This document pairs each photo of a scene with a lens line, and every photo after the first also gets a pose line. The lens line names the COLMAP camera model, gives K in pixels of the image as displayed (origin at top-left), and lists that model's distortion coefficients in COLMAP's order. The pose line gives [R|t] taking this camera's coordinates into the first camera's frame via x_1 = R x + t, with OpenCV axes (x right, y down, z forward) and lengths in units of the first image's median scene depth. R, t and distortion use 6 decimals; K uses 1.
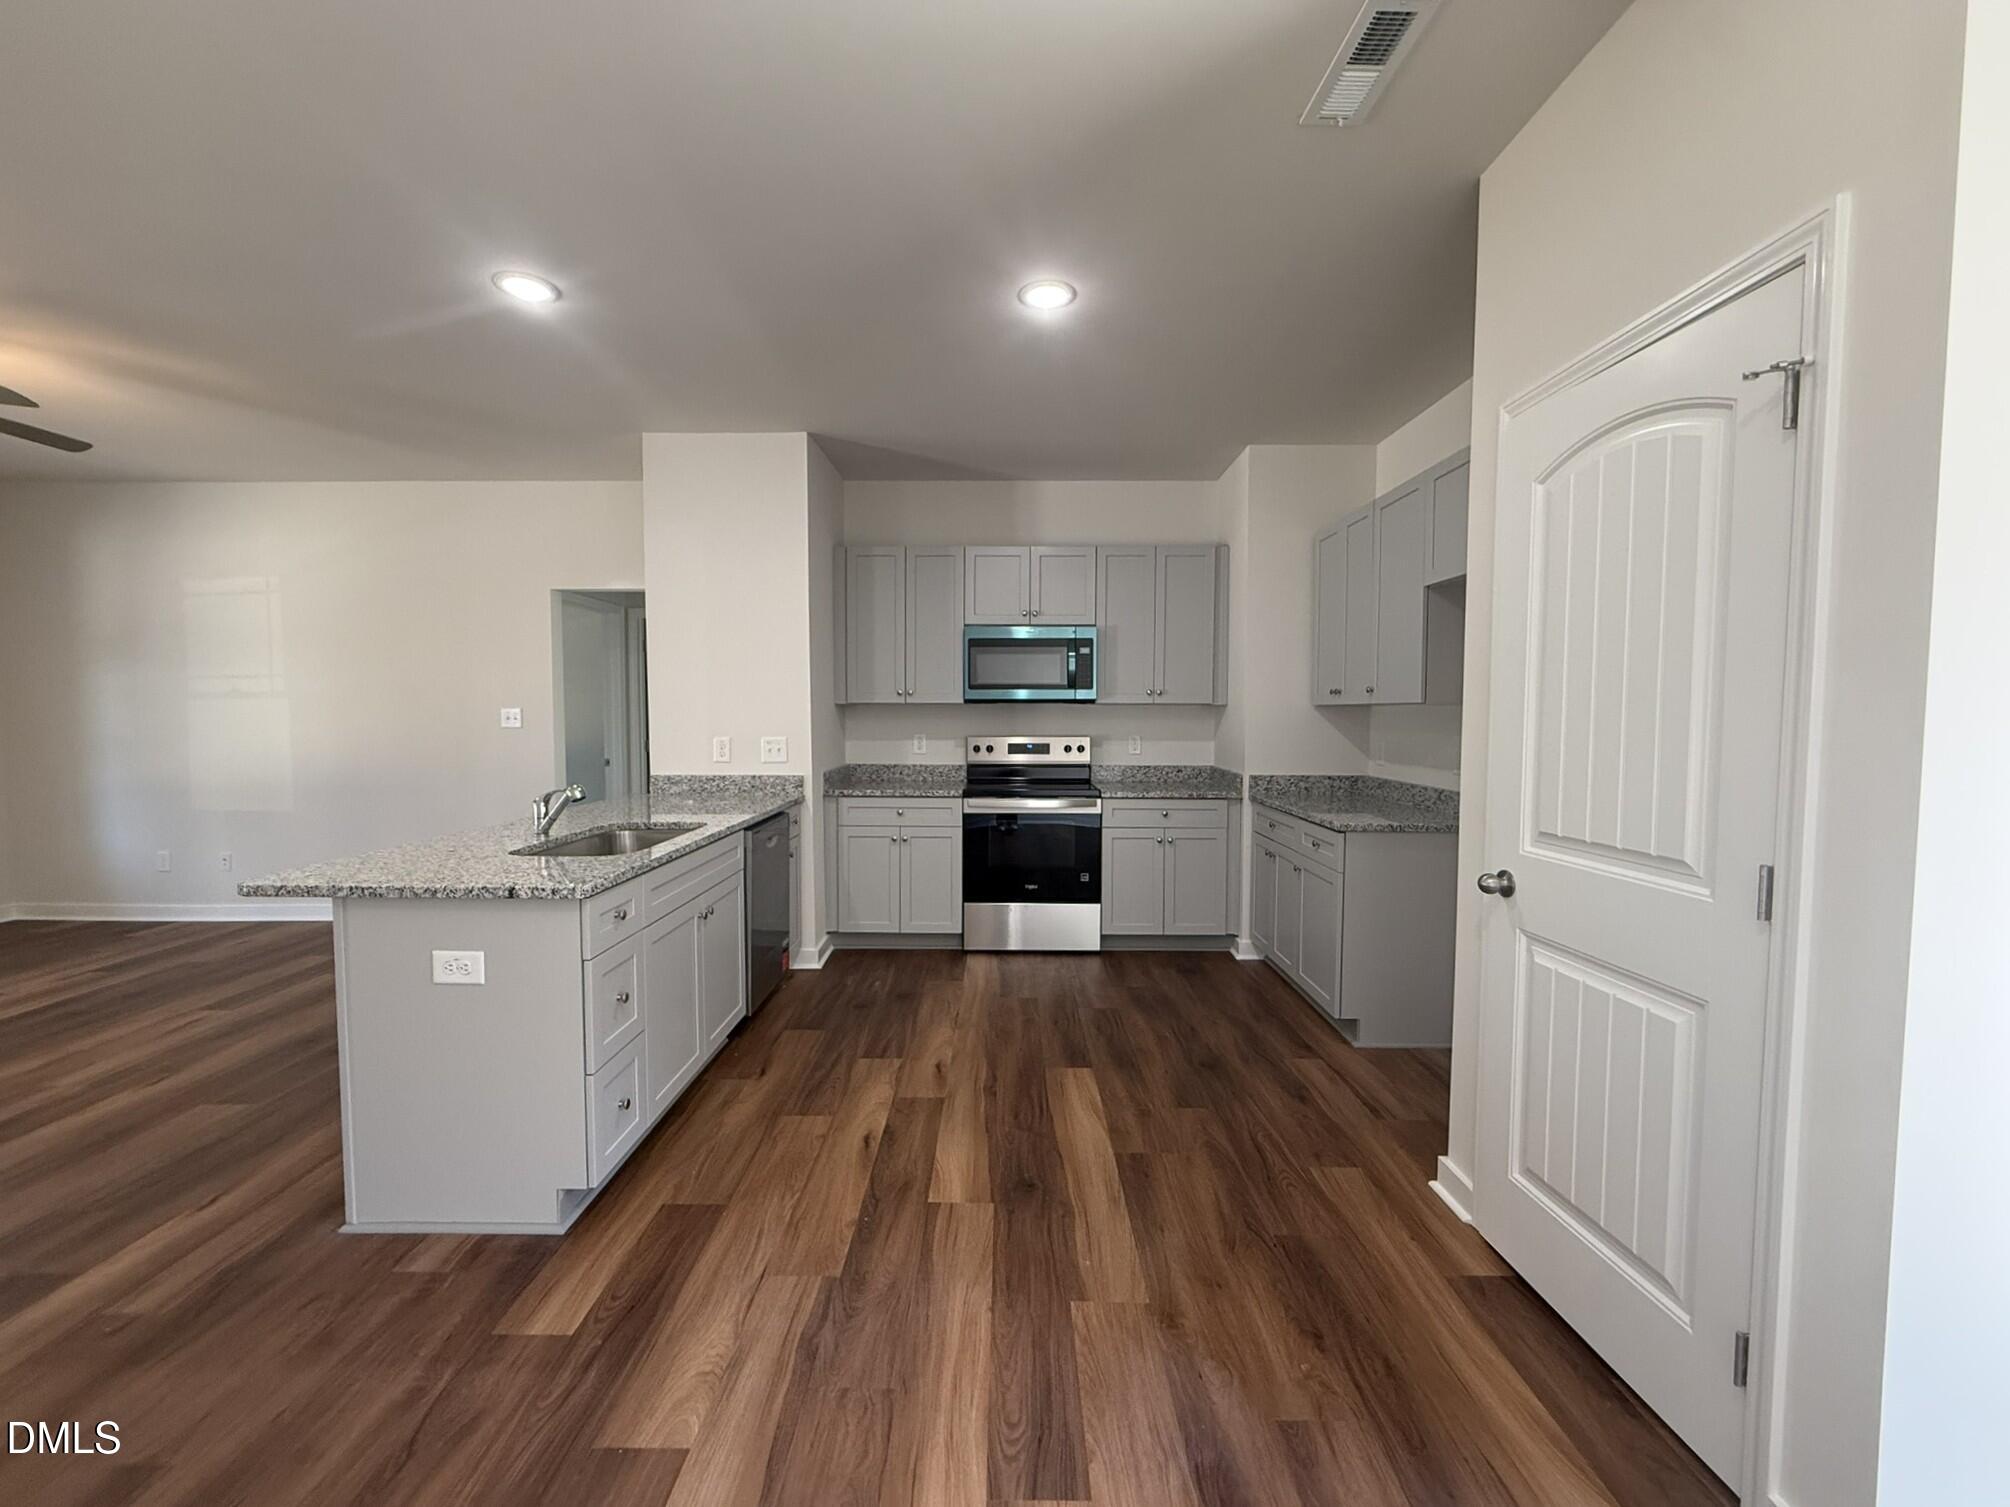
lens RADIAL K [[816.0, 0, 1005.0], [0, 816.0, 753.5], [0, 0, 1]] dist [0.000075, -0.000287]
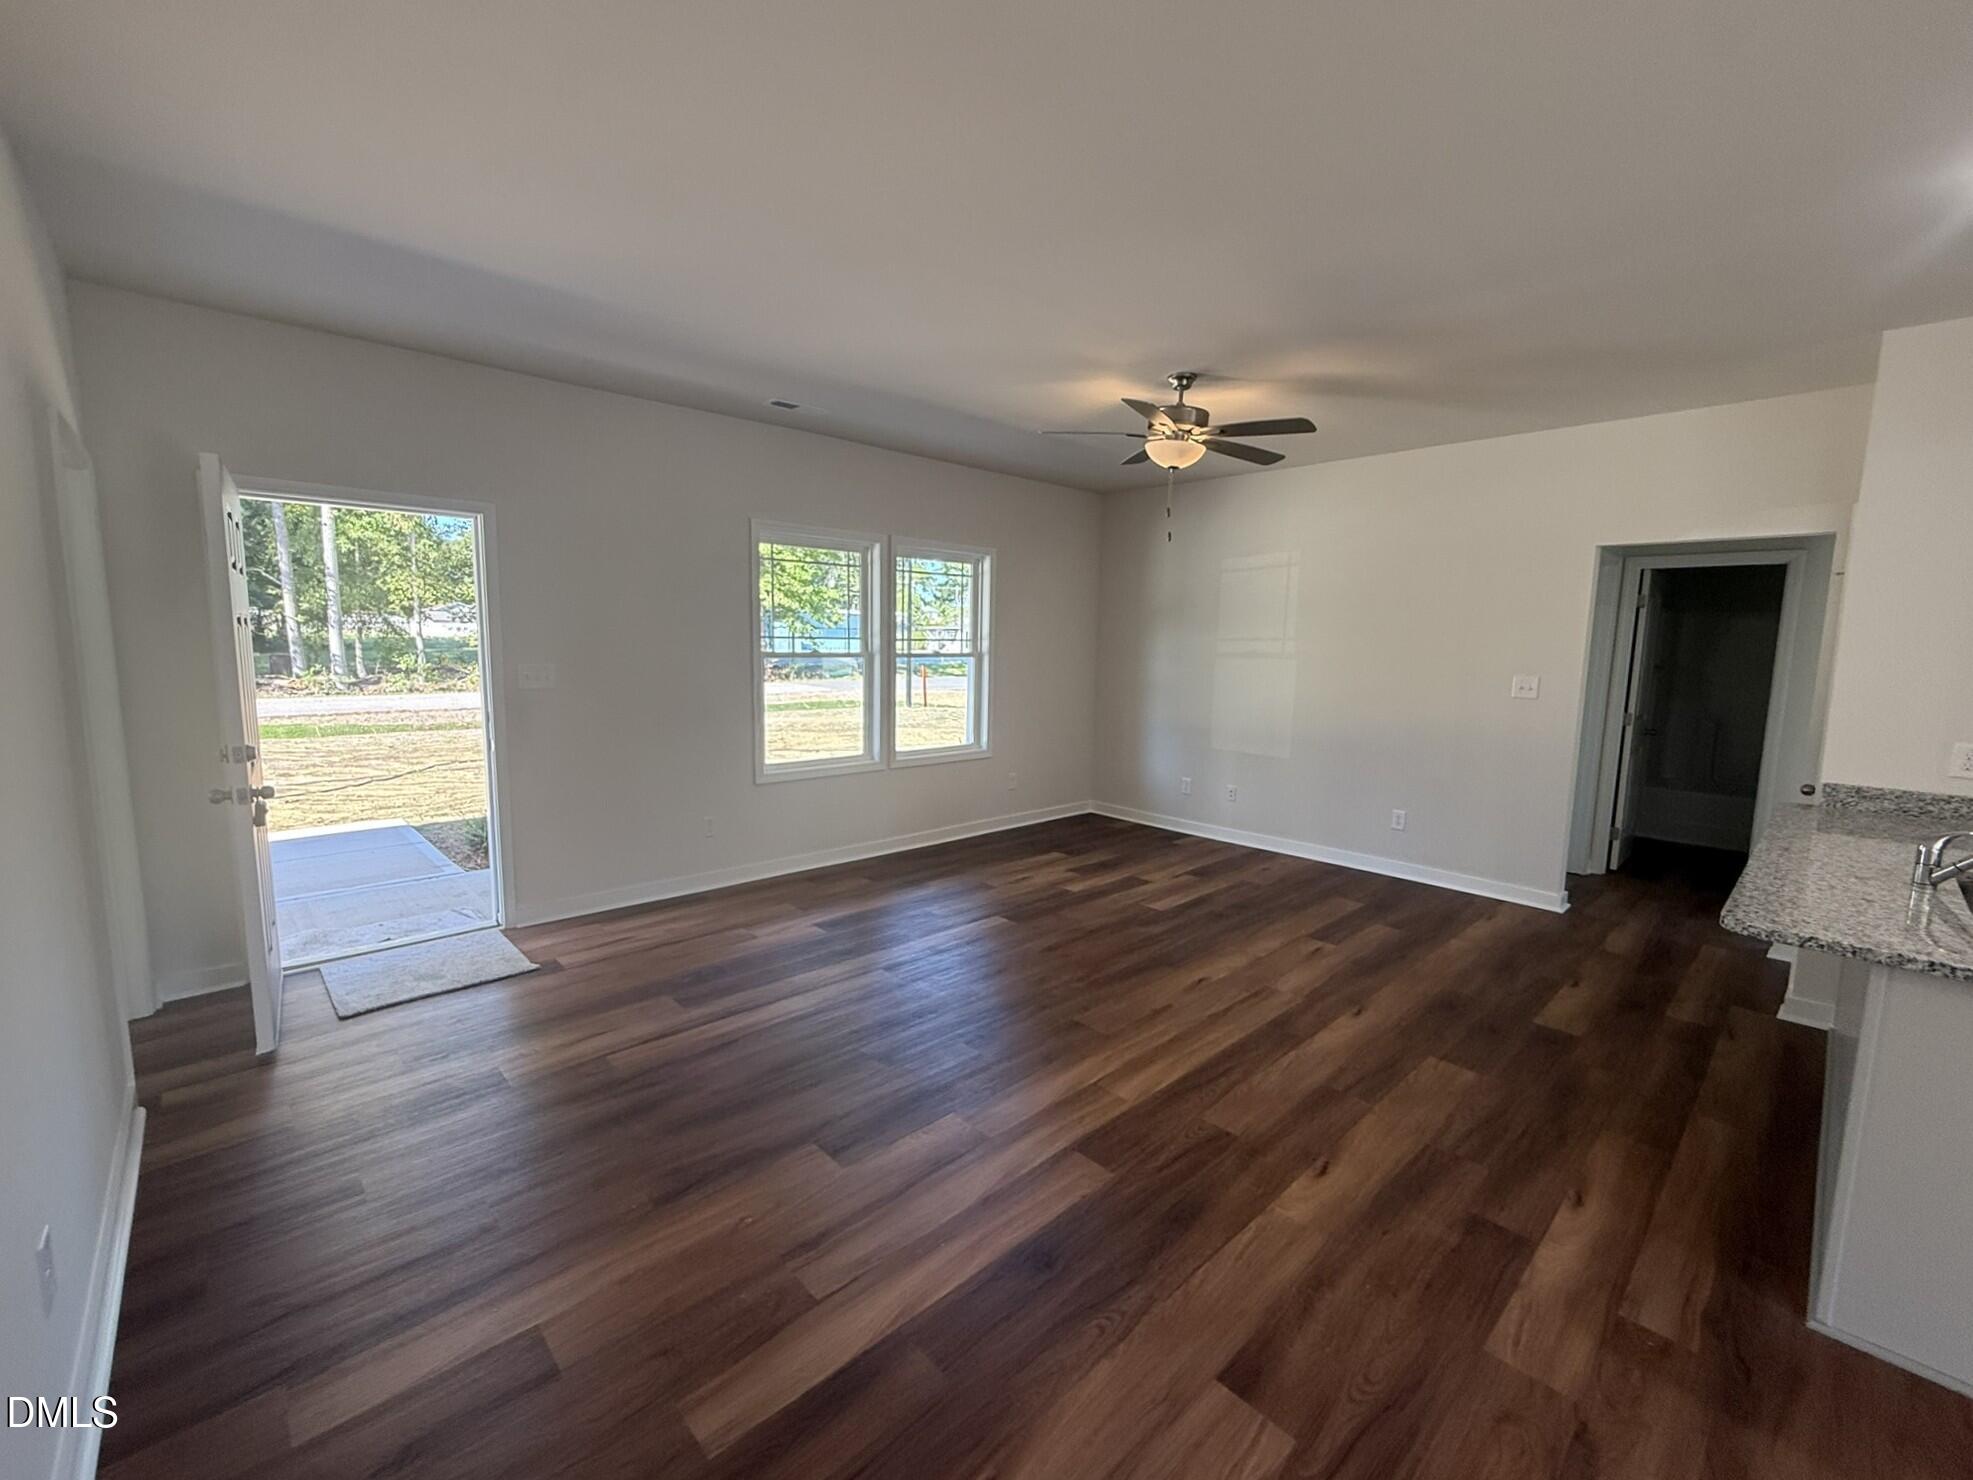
lens RADIAL K [[820.6, 0, 983.4], [0, 820.6, 744.0], [0, 0, 1]] dist [-0.000237, 0.000488]
pose [[0.687586, 0.103623, -0.718671, -0.549267], [-0.054997, 0.994354, 0.090754, -0.048458], [0.724017, -0.022876, 0.689403, -0.162011]]
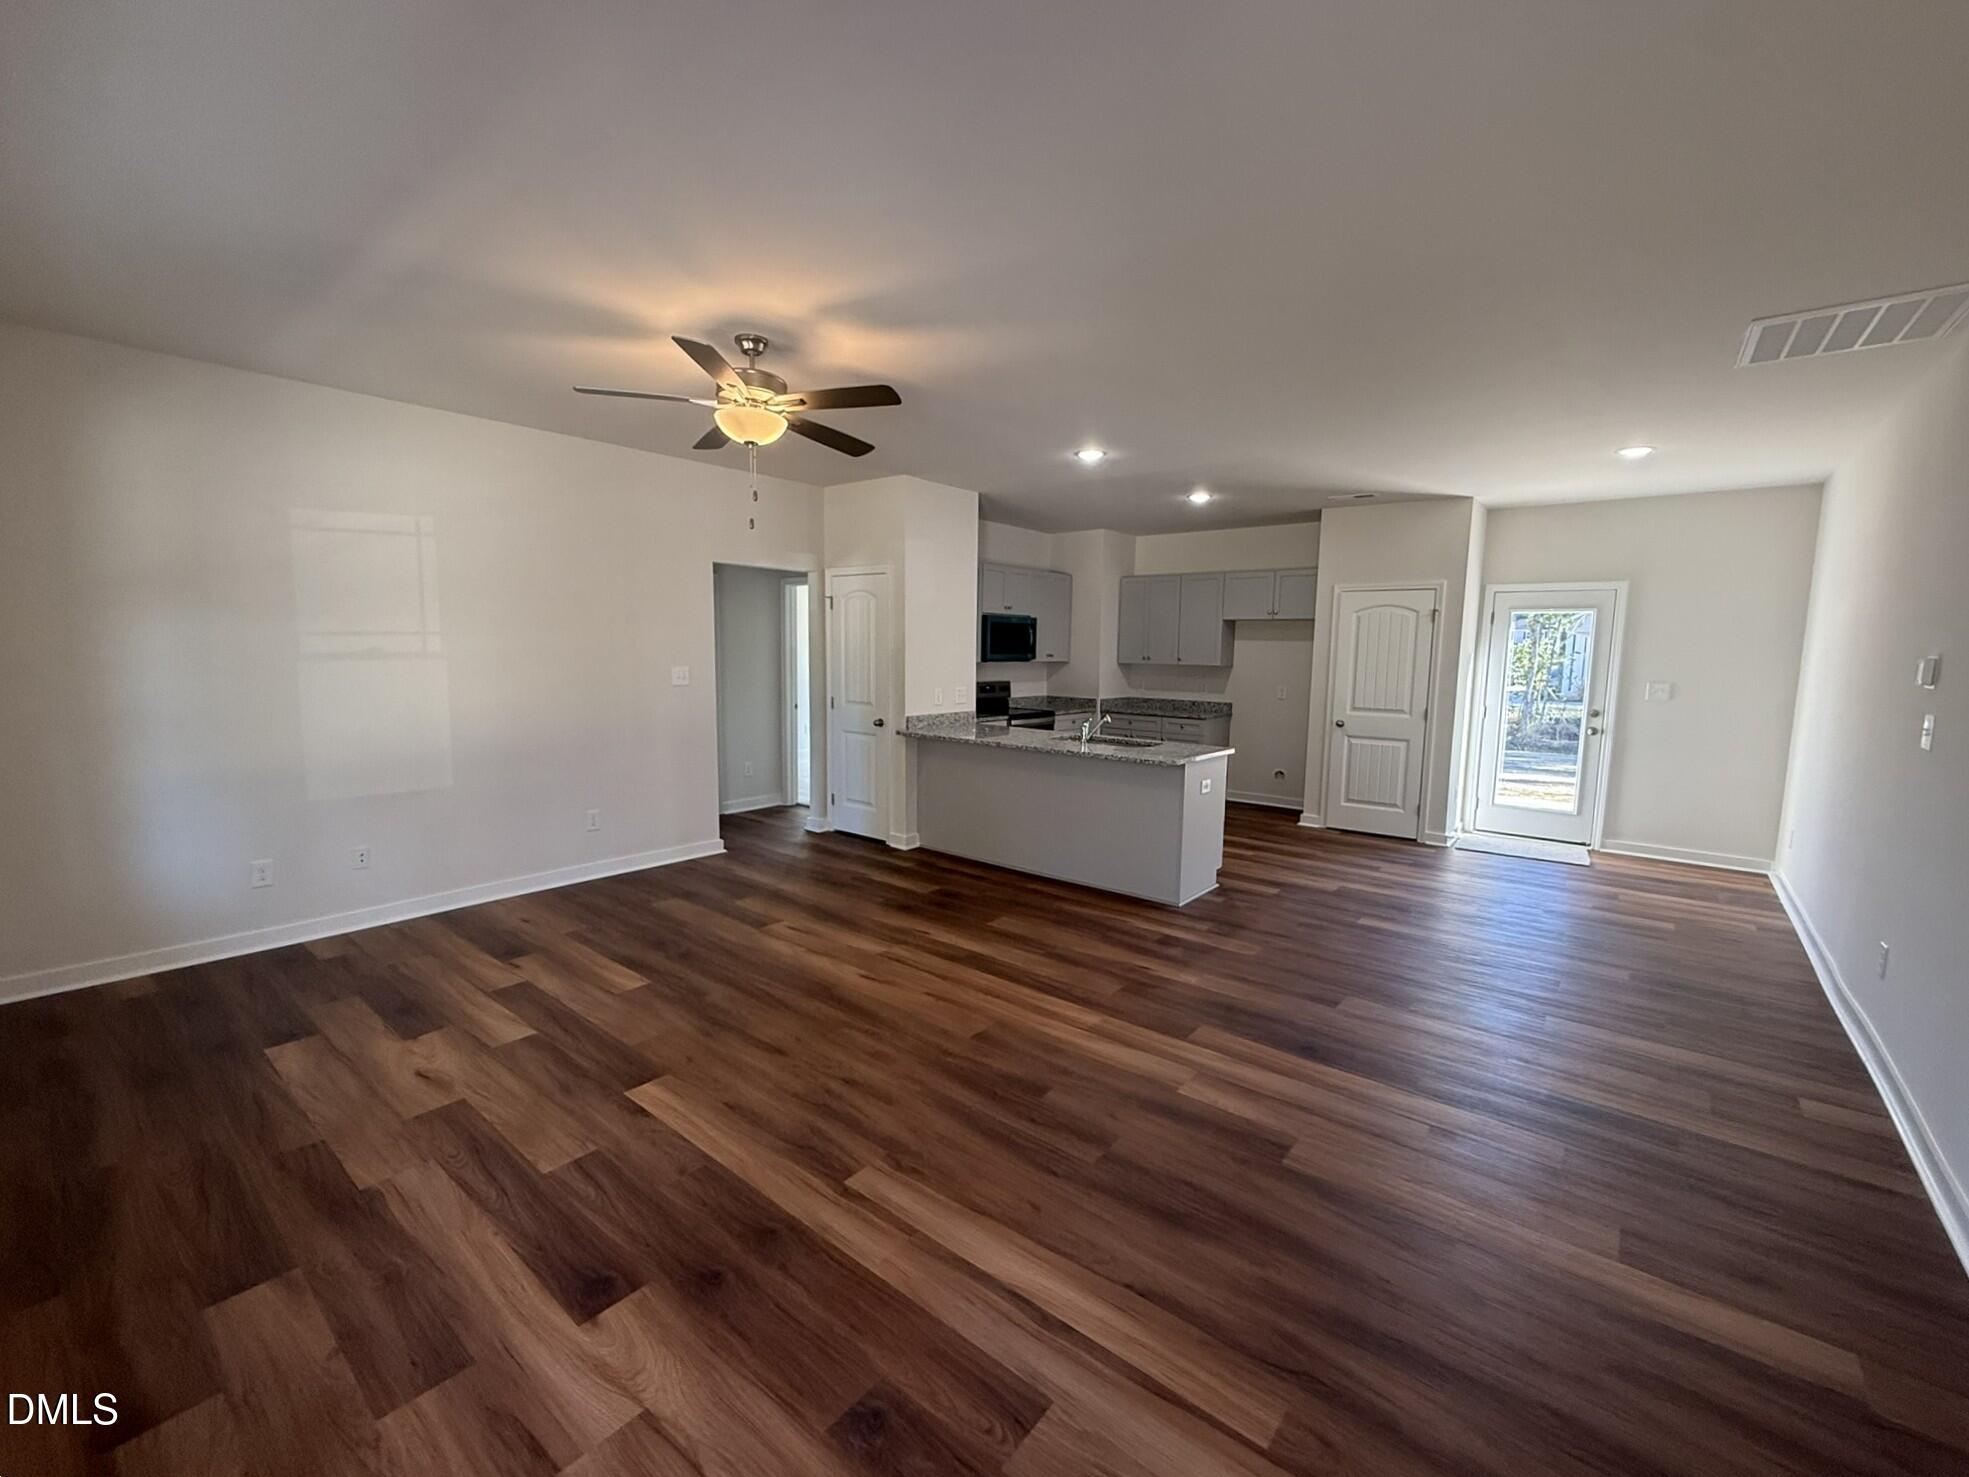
lens RADIAL K [[813.7, 0, 984.5], [0, 813.7, 738.5], [0, 0, 1]] dist [-0.007901, 0.000116]
pose [[0.626943, -0.079798, 0.774968, -1.887722], [0.024209, 0.996256, 0.082998, -0.064614], [-0.778689, -0.033274, 0.626527, -0.004606]]
